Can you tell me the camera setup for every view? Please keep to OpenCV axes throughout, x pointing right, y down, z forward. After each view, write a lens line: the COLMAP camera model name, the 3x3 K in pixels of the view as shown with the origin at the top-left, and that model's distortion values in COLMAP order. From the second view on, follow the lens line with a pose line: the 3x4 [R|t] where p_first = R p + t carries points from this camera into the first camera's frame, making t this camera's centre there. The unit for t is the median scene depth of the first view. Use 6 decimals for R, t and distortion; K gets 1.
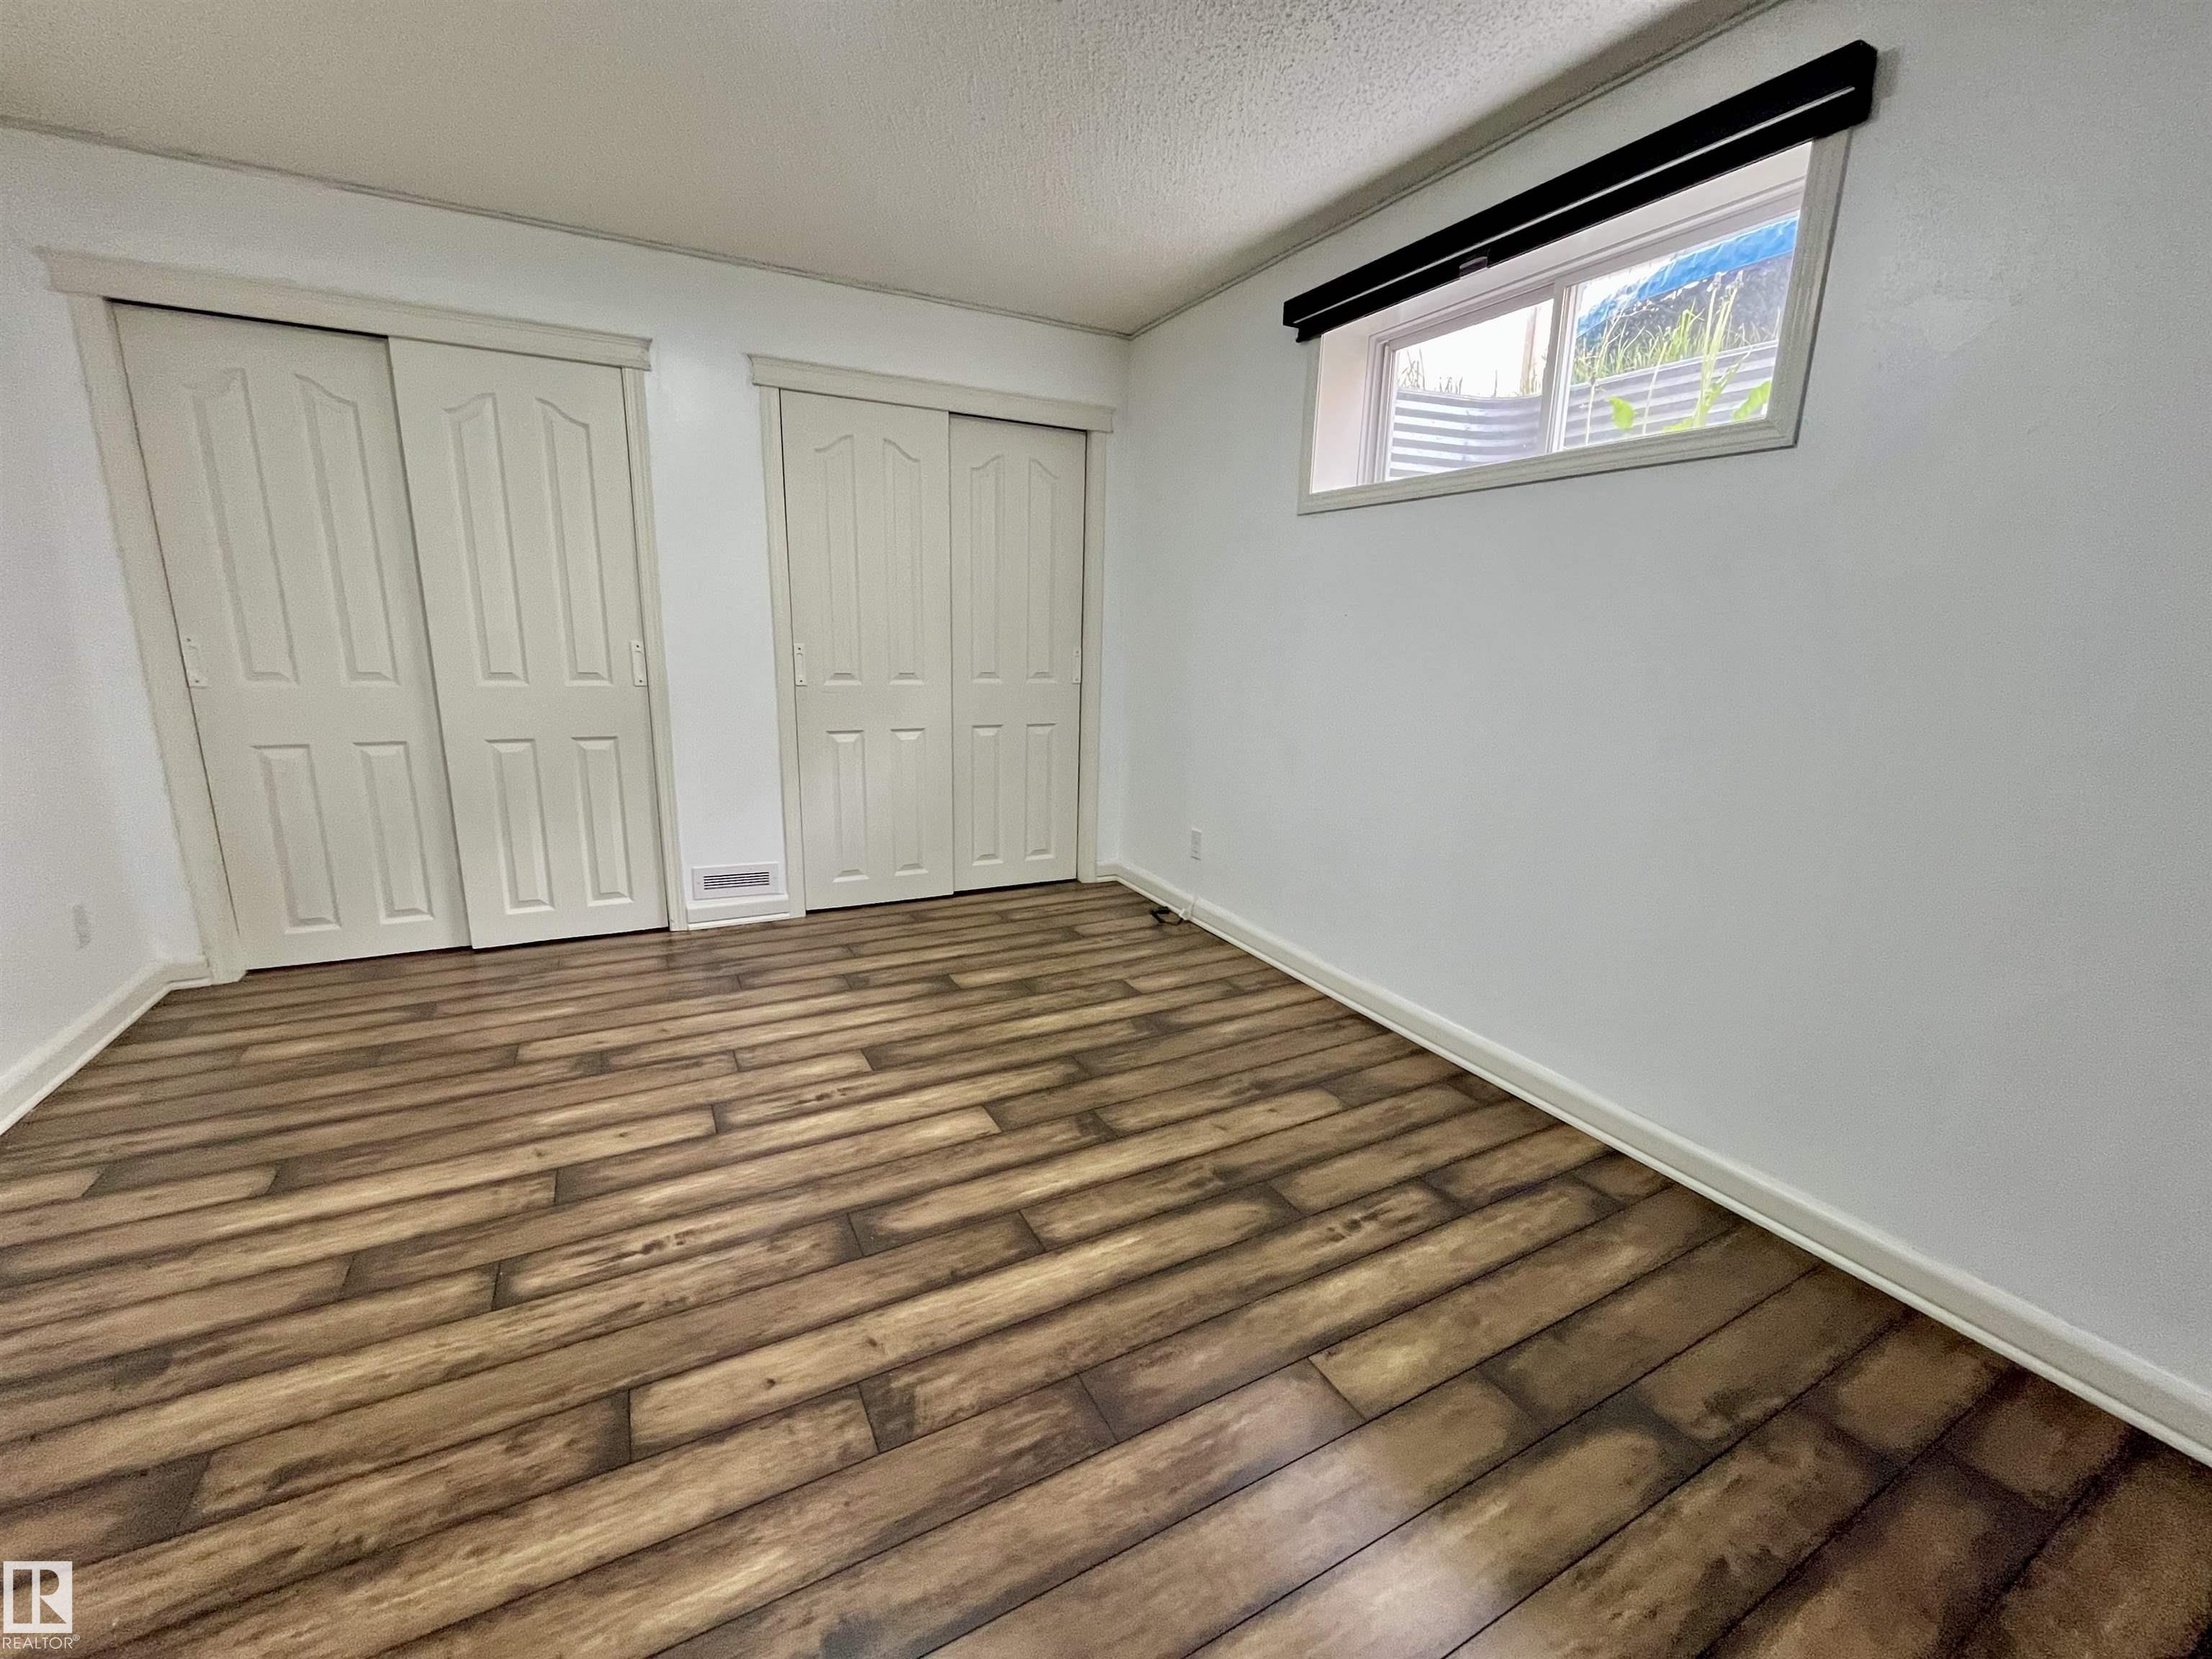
lens RADIAL K [[896.9, 0, 1115.2], [0, 896.9, 817.2], [0, 0, 1]] dist [-0.003779, 0.000820]
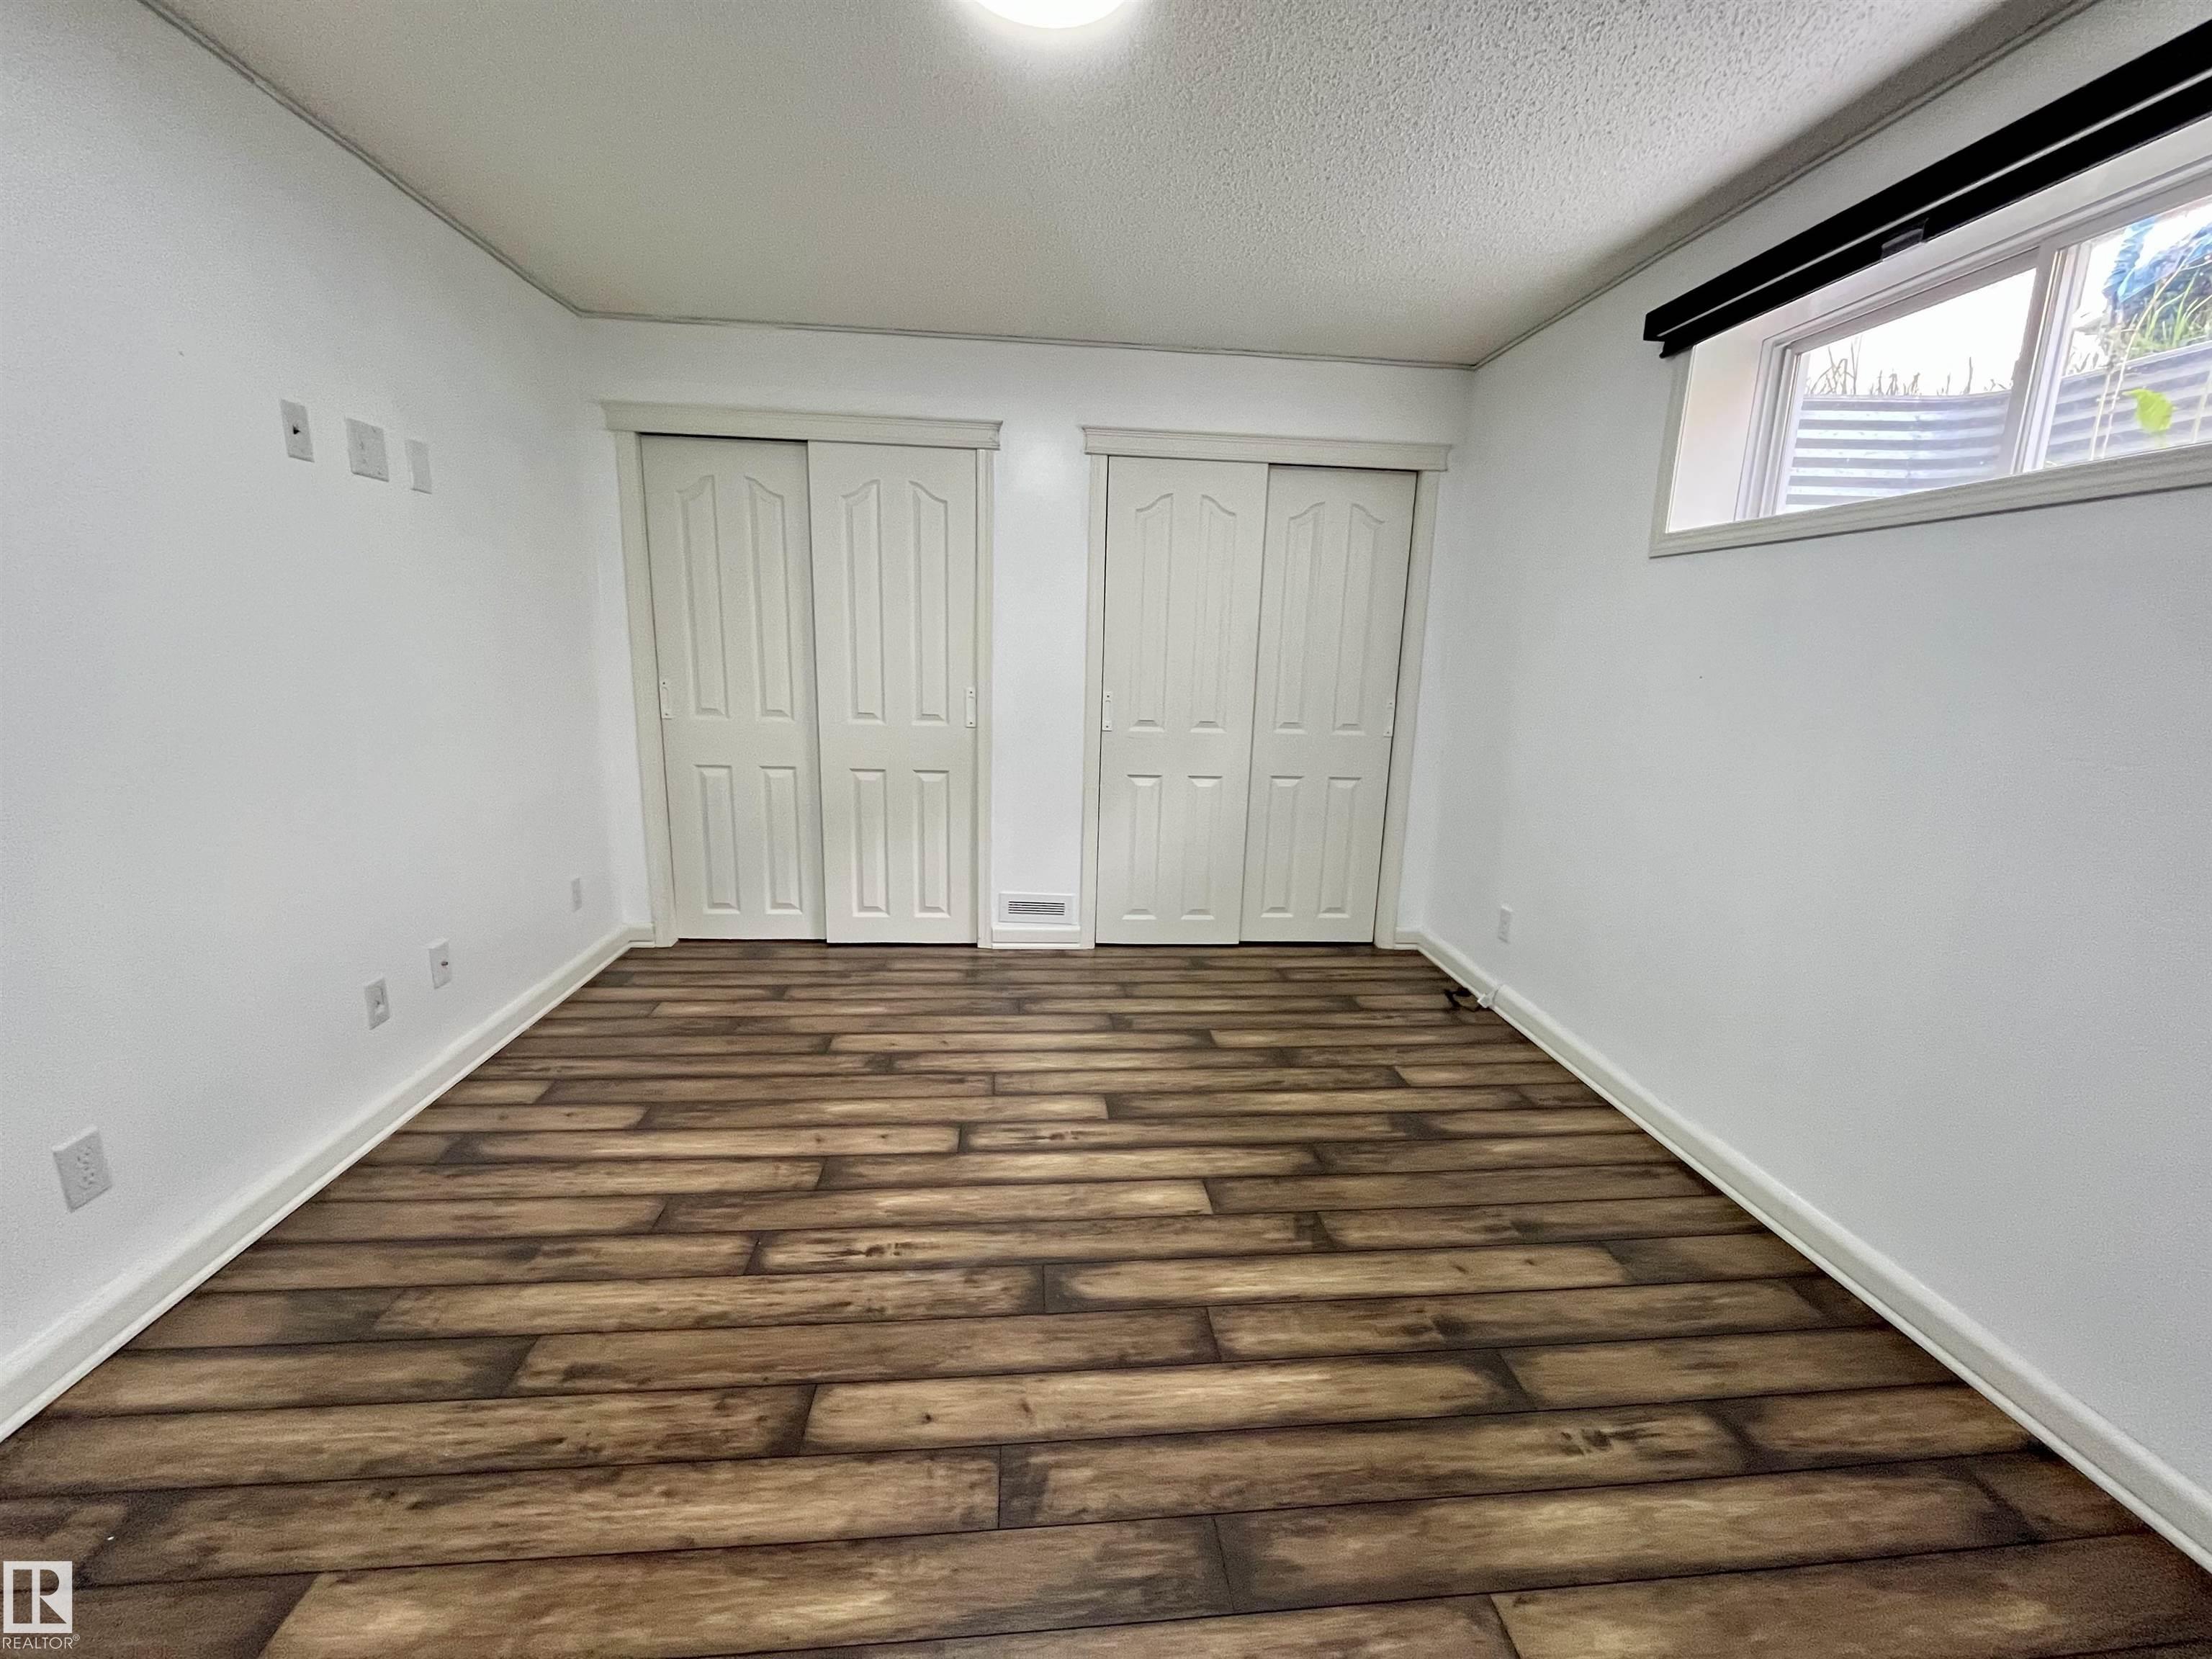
lens RADIAL K [[896.9, 0, 1119.9], [0, 896.9, 817.6], [0, 0, 1]] dist [-0.003779, 0.000820]
pose [[0.923603, 0.075139, -0.375914, 0.101876], [-0.086742, 0.996132, -0.014010, -0.046870], [0.373408, 0.045547, 0.926549, 0.046712]]
